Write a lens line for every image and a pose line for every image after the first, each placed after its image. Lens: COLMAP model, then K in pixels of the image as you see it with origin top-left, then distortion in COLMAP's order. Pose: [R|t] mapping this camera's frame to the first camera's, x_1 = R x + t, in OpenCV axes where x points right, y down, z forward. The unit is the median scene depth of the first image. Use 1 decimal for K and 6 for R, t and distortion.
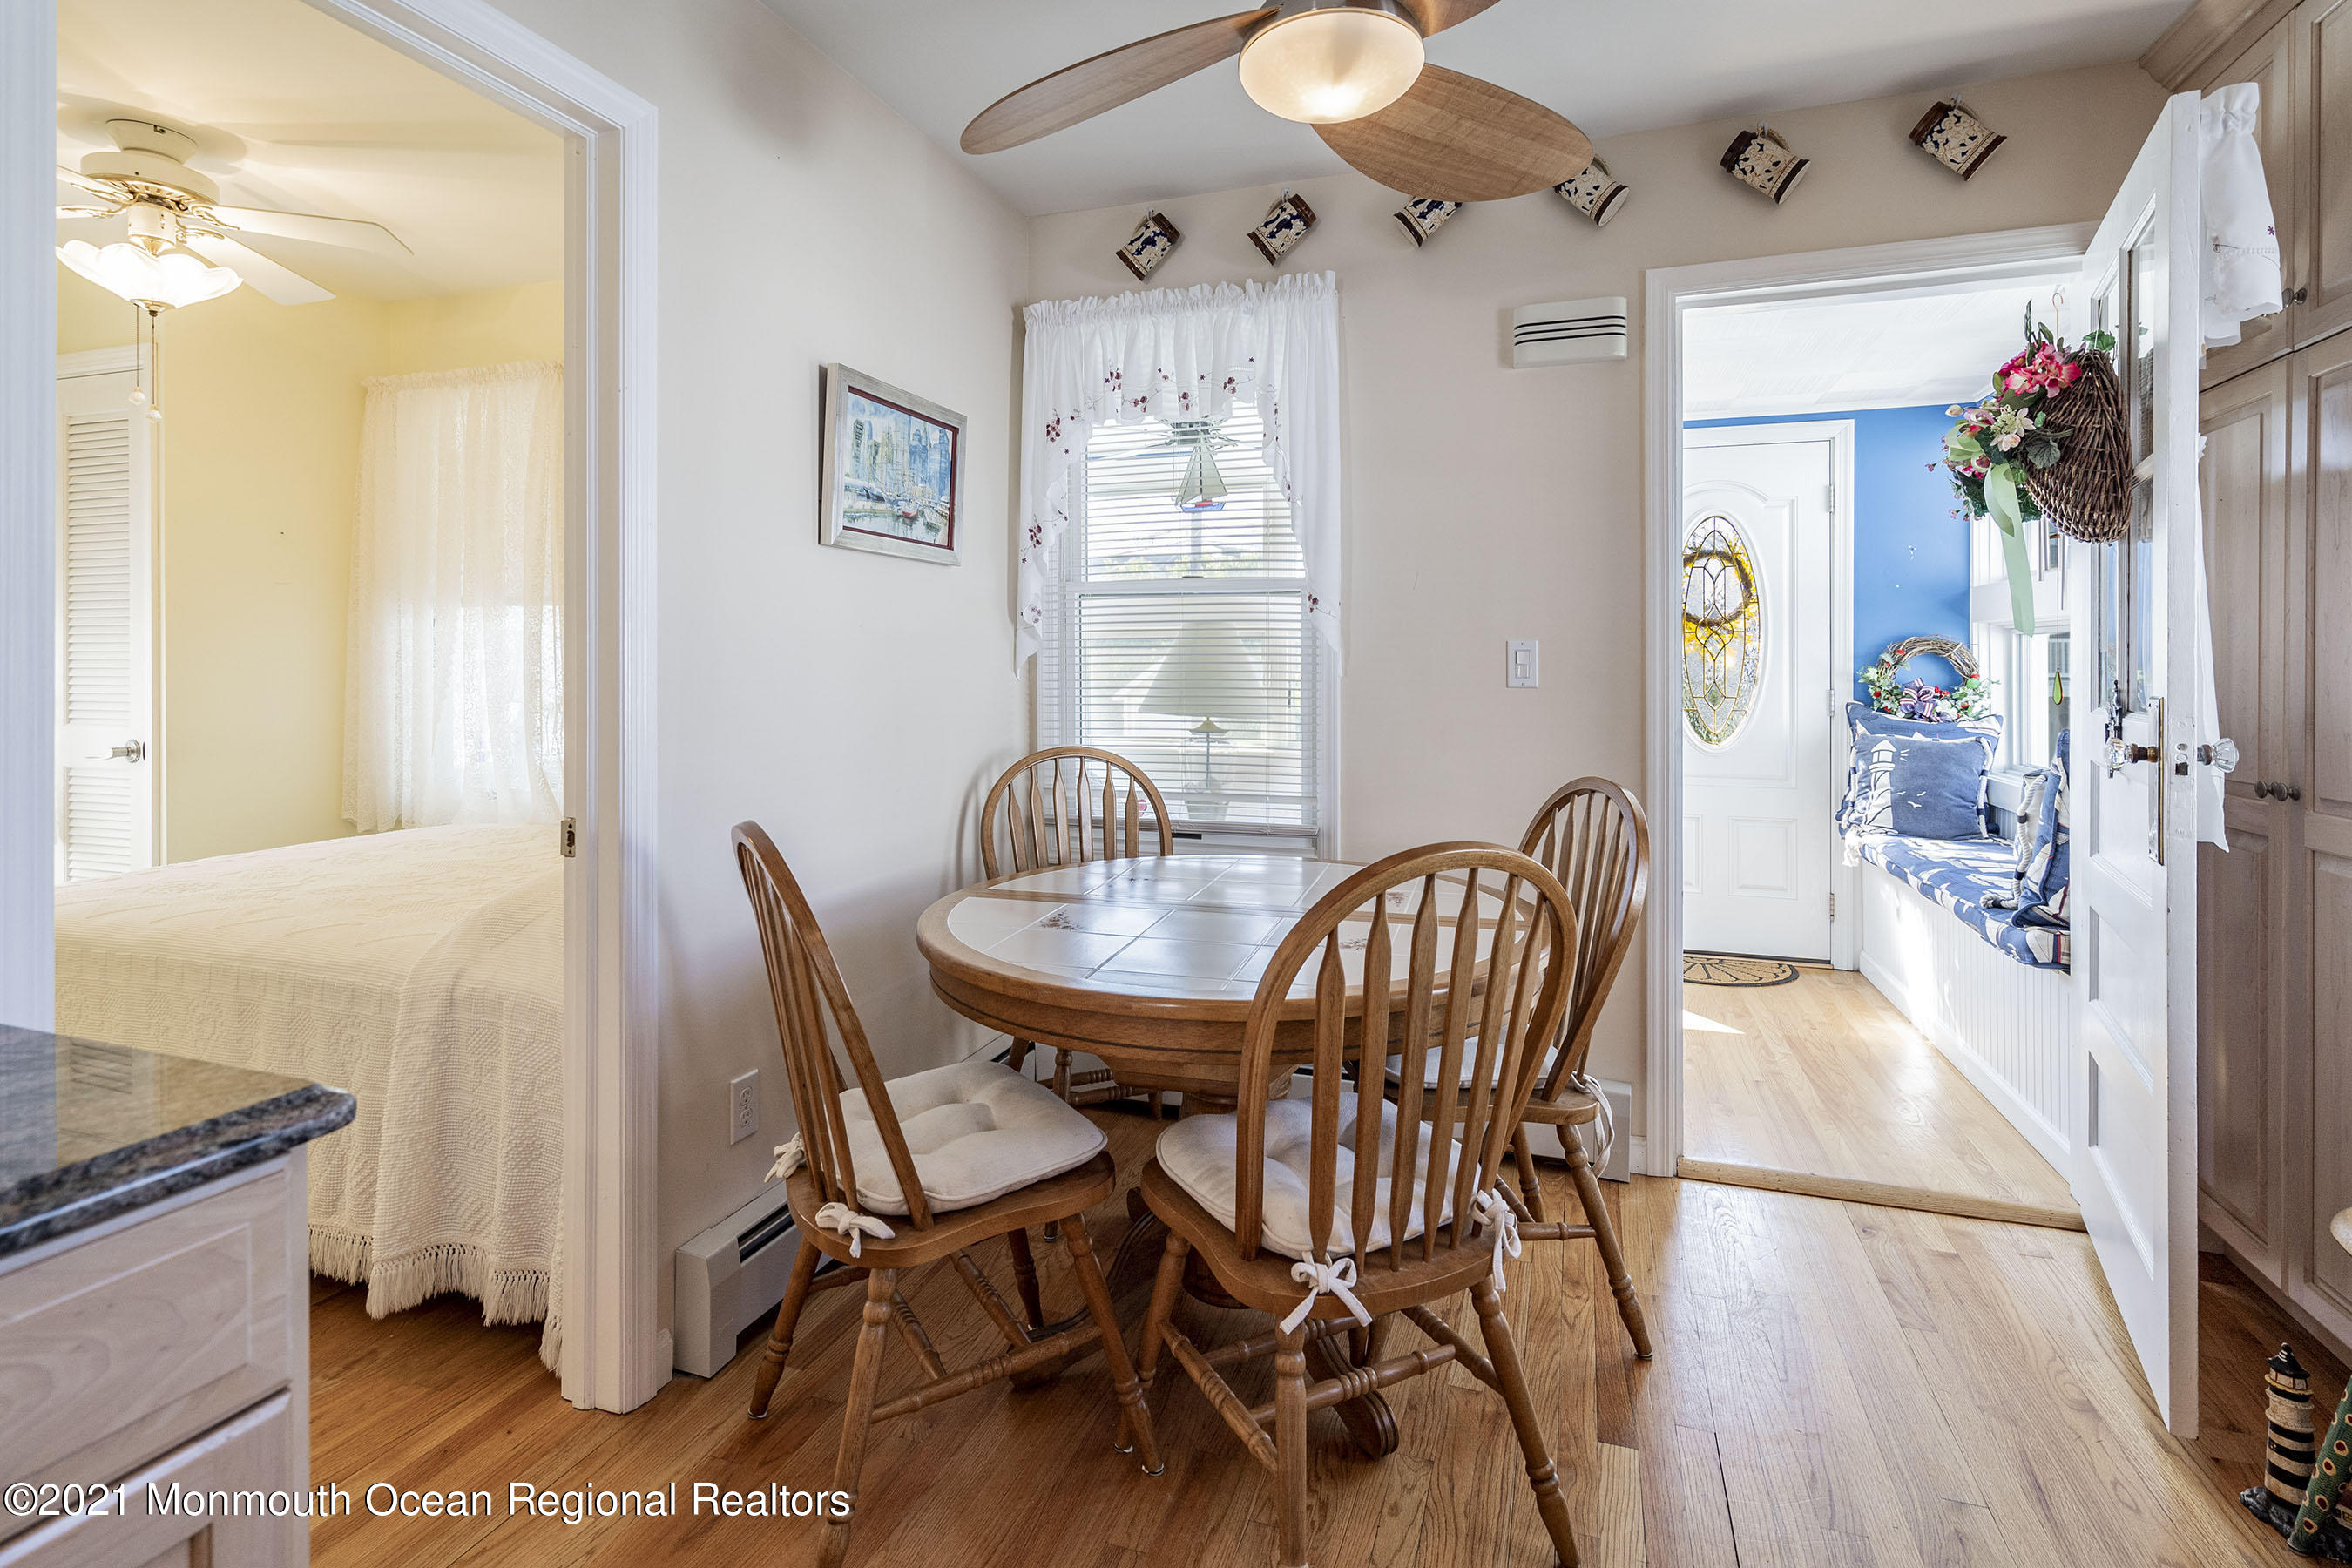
lens RADIAL K [[1153.8, 0, 1184.6], [0, 1153.8, 672.9], [0, 0, 1]] dist [-0.001513, 0.000233]
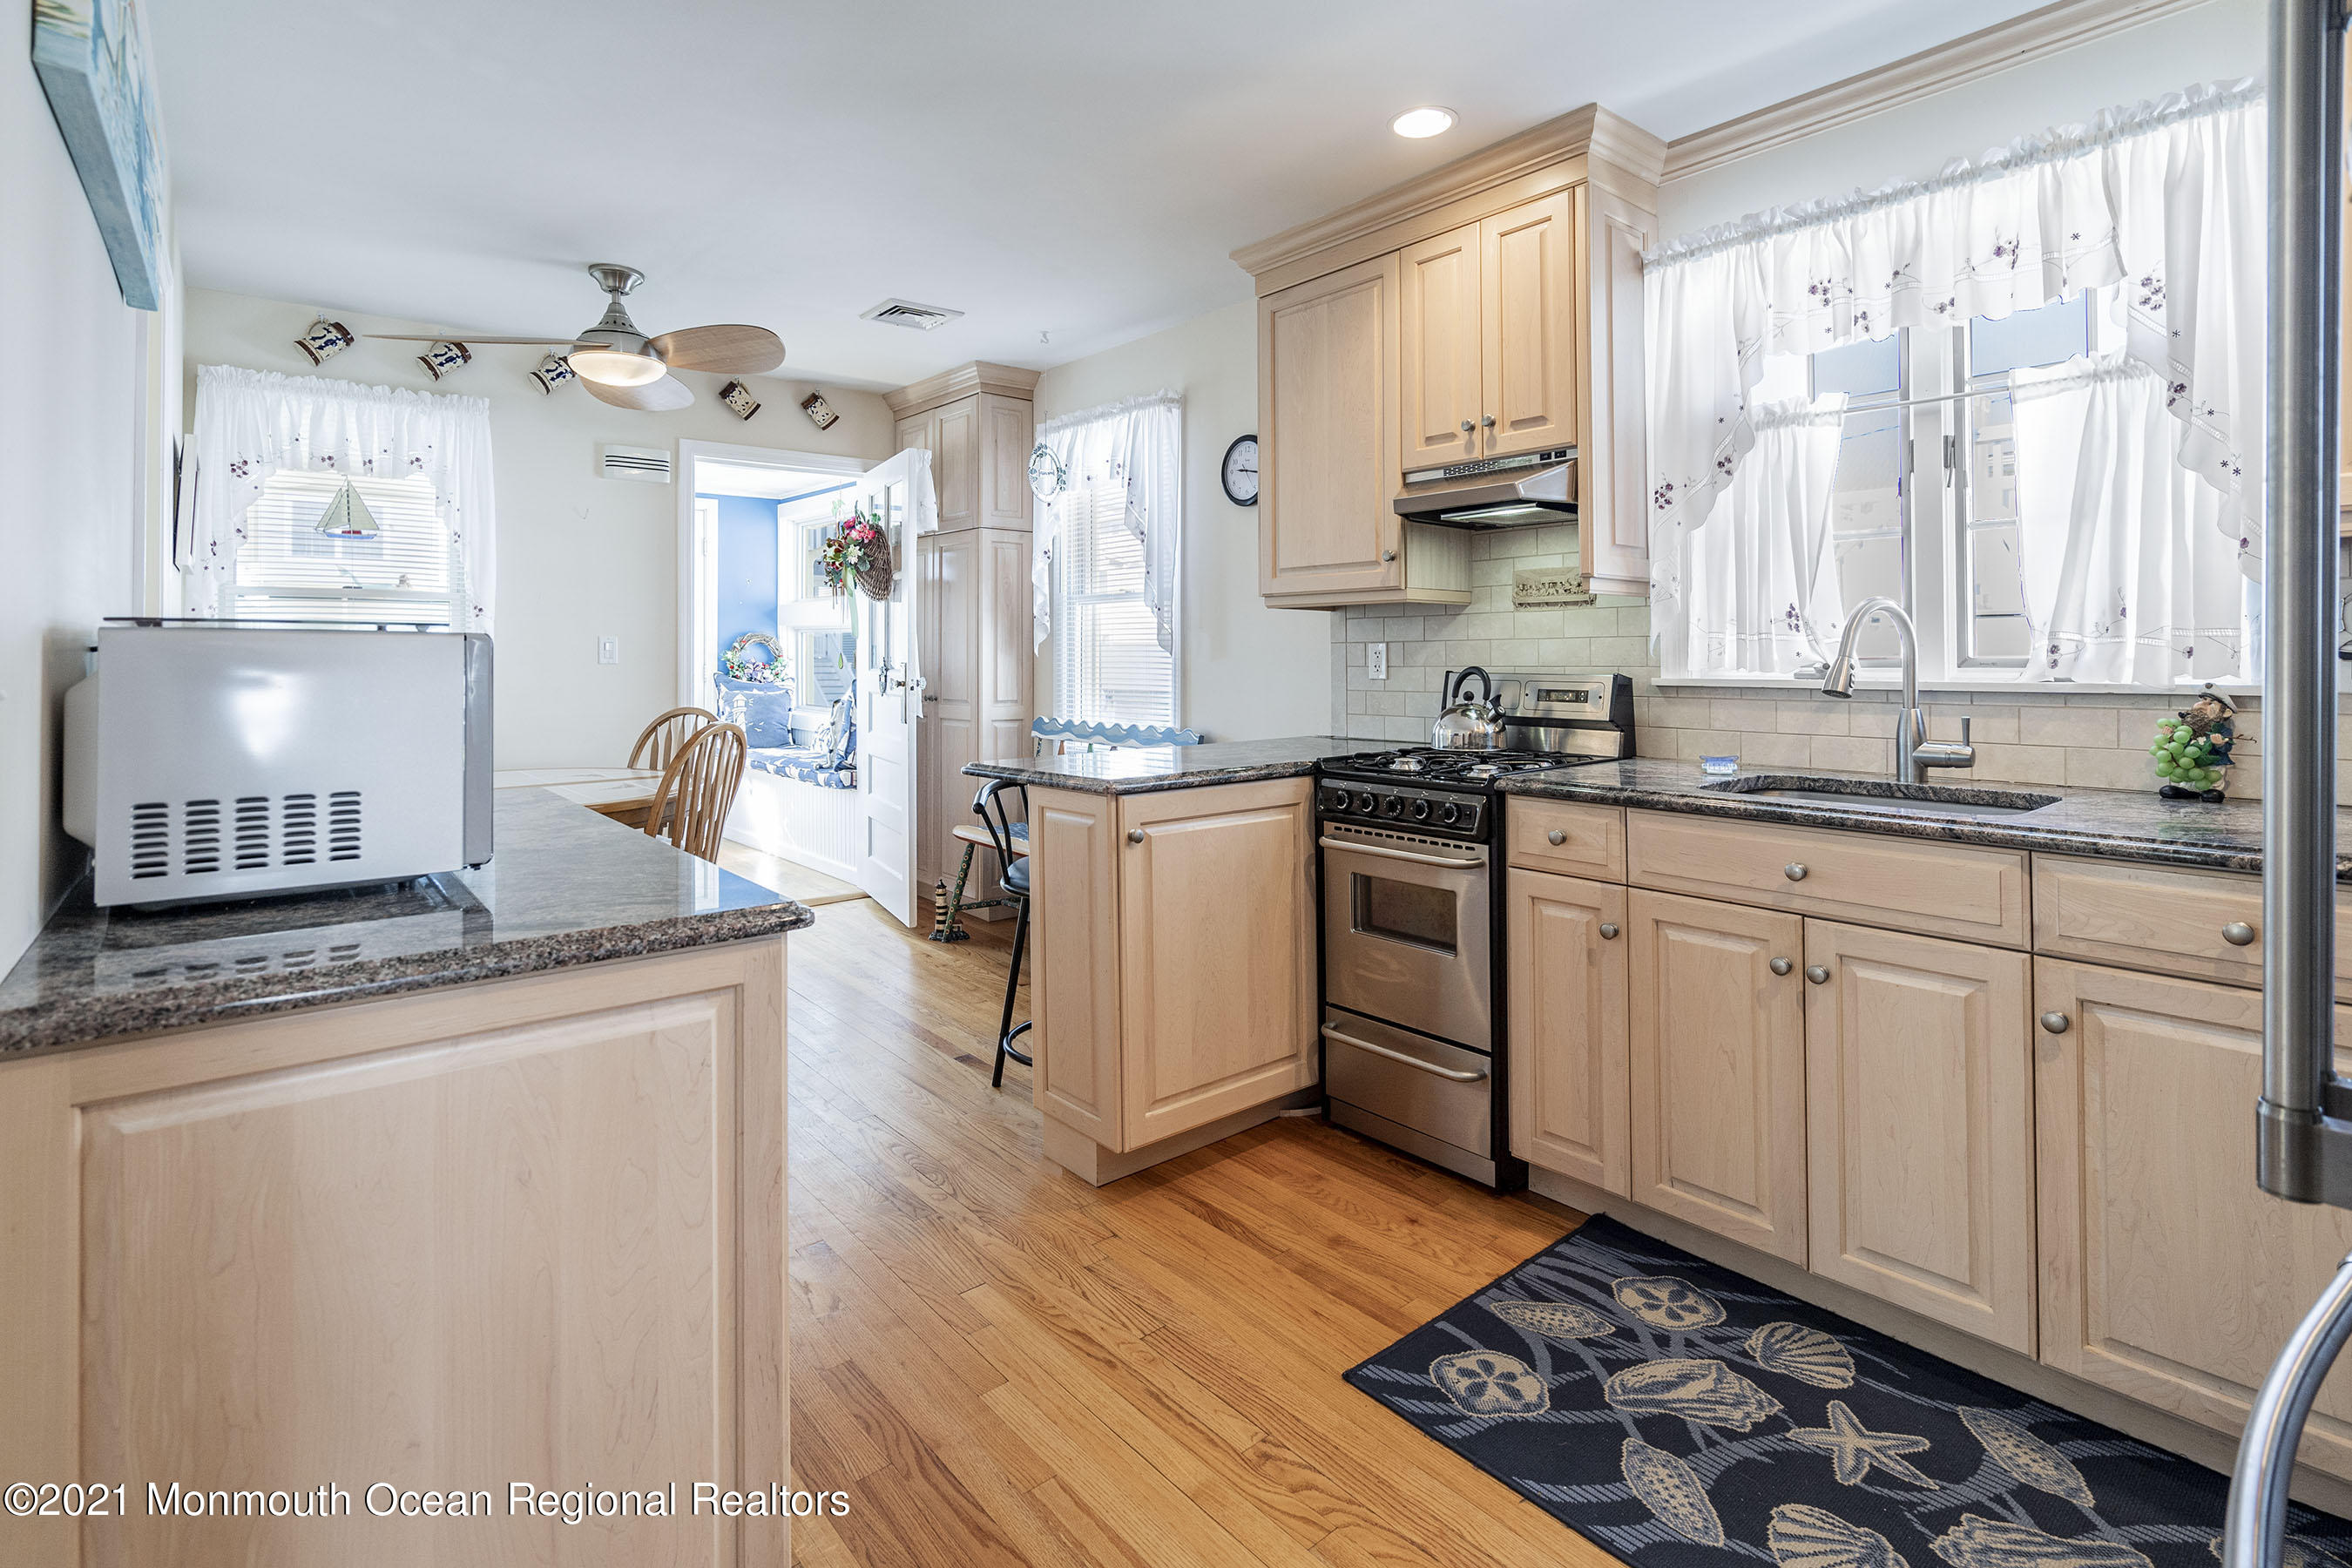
lens RADIAL K [[1107.4, 0, 1162.0], [0, 1107.4, 640.7], [0, 0, 1]] dist [-0.000601, -0.000019]
pose [[0.520666, 0.006306, 0.853737, -0.791287], [0.004624, 0.999937, -0.010207, -0.001776], [-0.853748, 0.009262, 0.520604, -0.651644]]
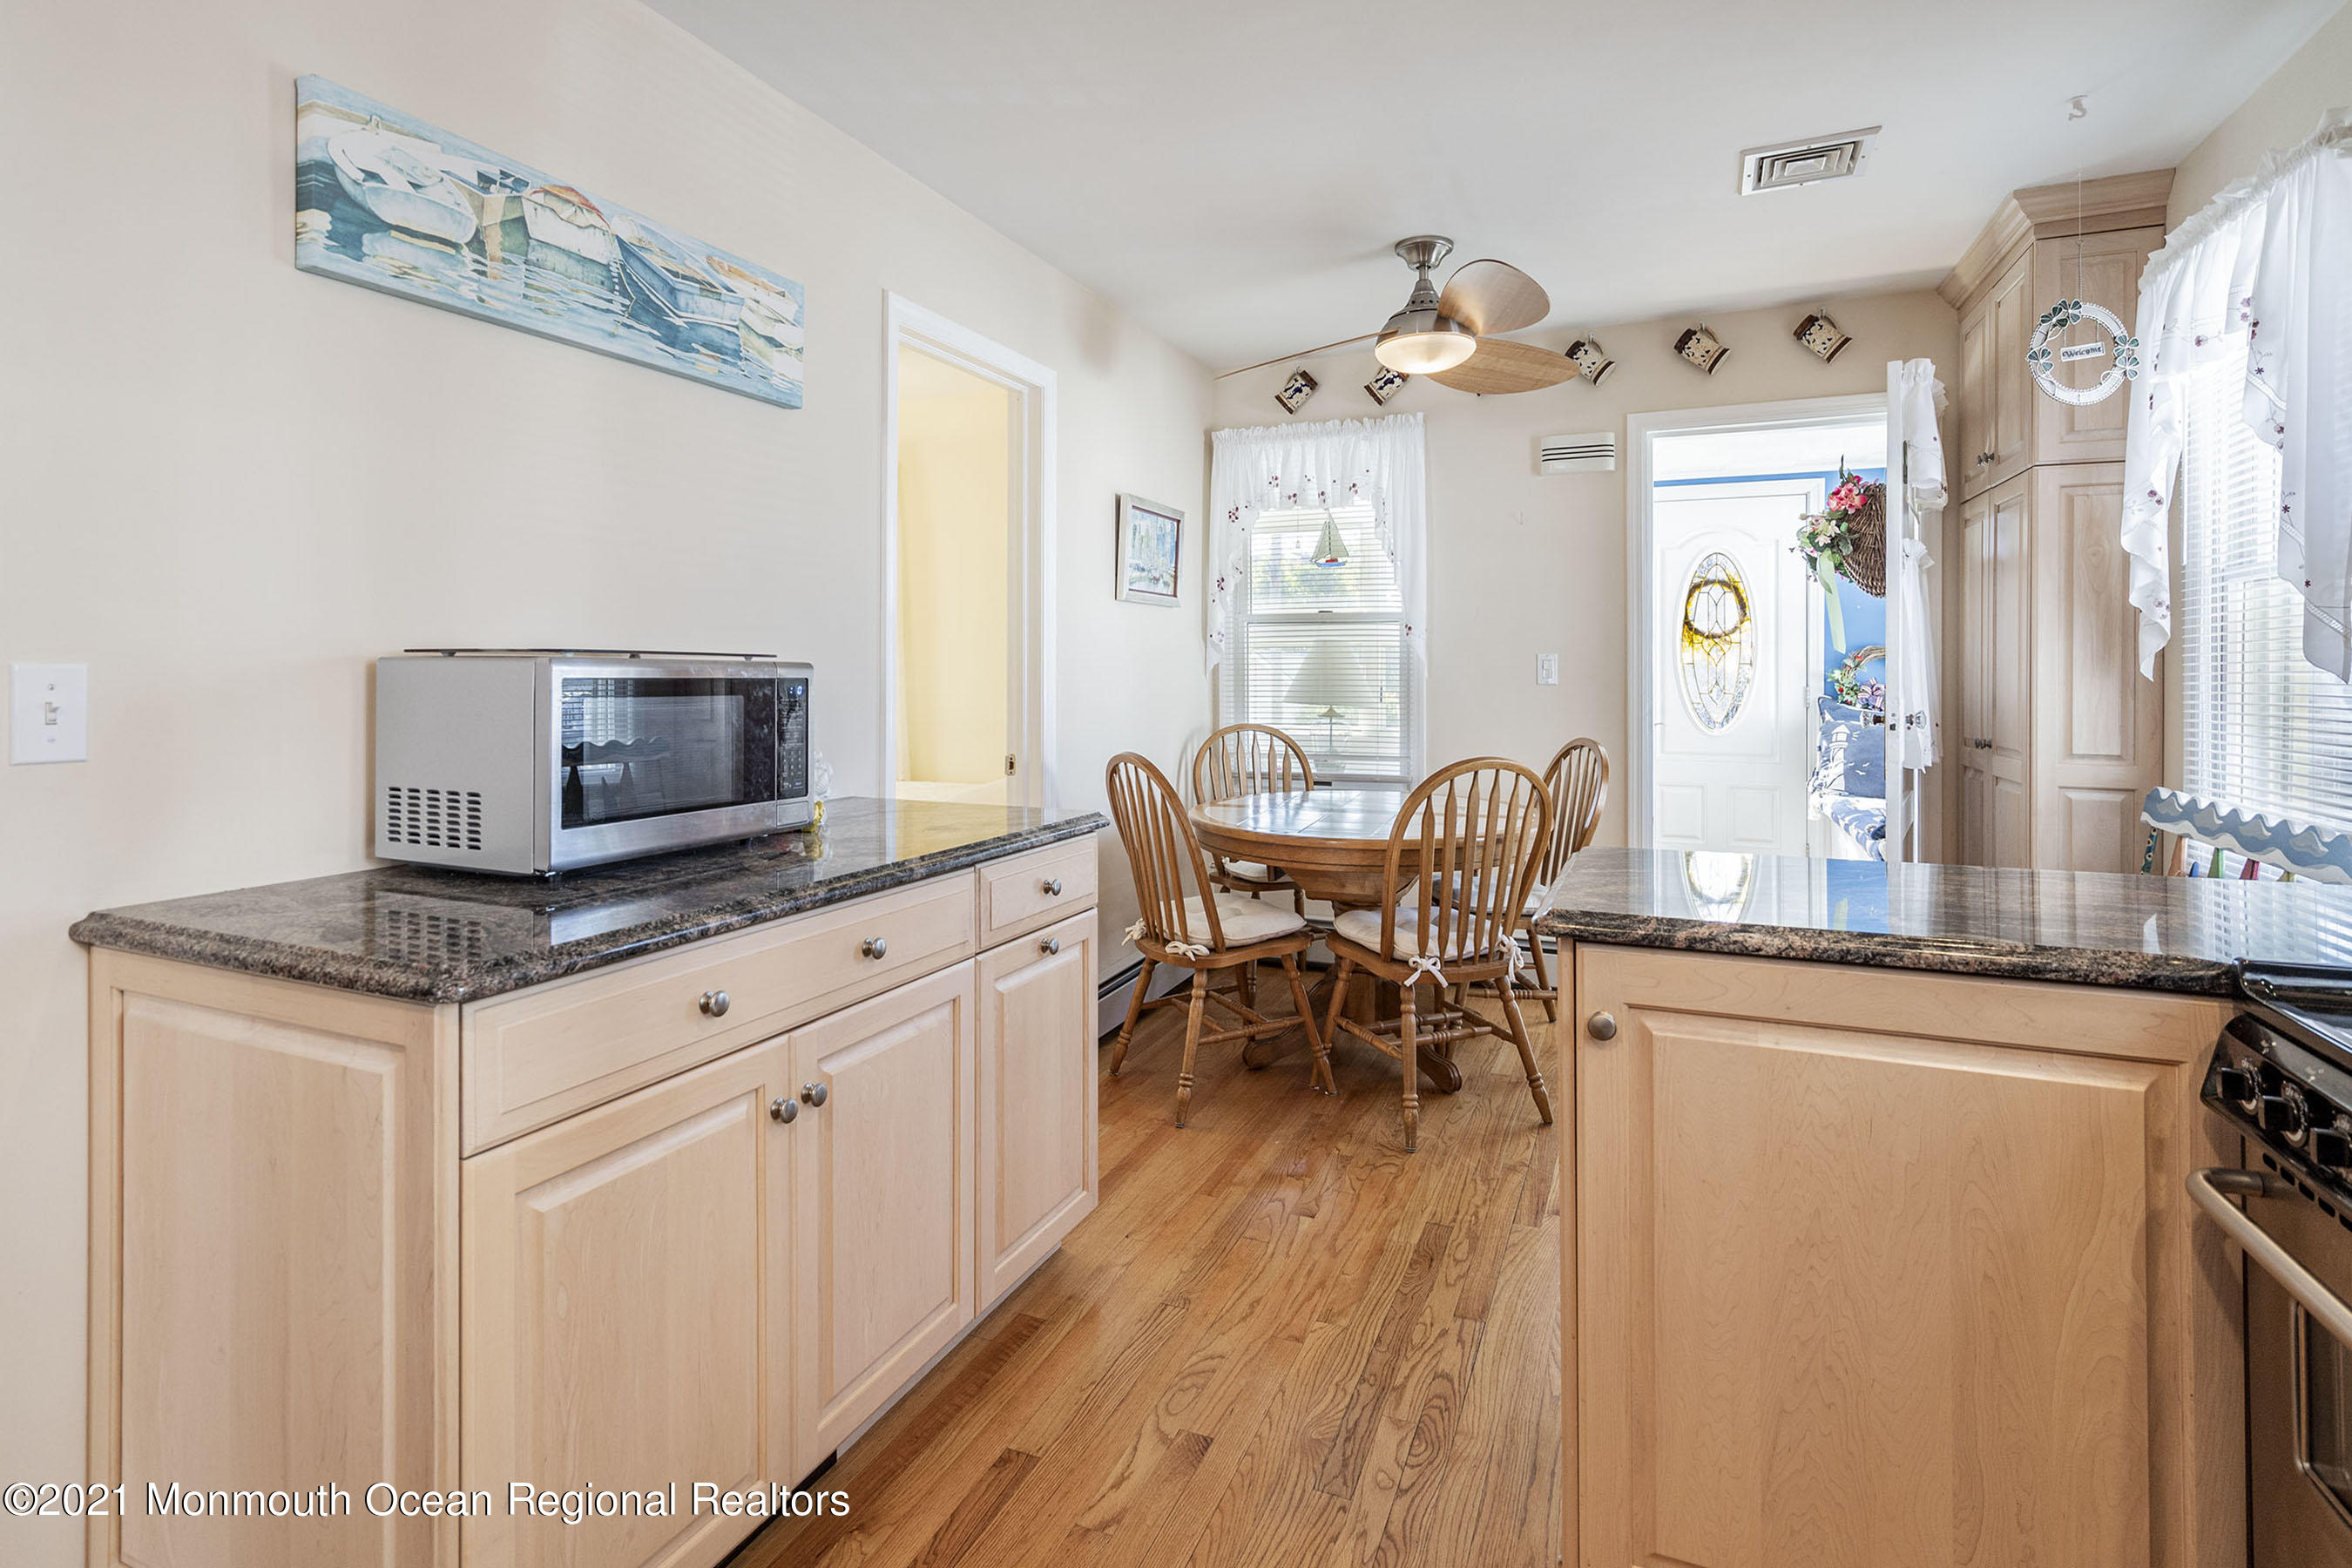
lens RADIAL K [[1173.7, 0, 1165.9], [0, 1173.7, 677.8], [0, 0, 1]] dist [-0.001443, -0.000120]
pose [[0.997210, -0.001800, -0.074626, -0.110105], [0.002072, 0.999991, 0.003569, -0.003622], [0.074619, -0.003714, 0.997205, -0.678499]]
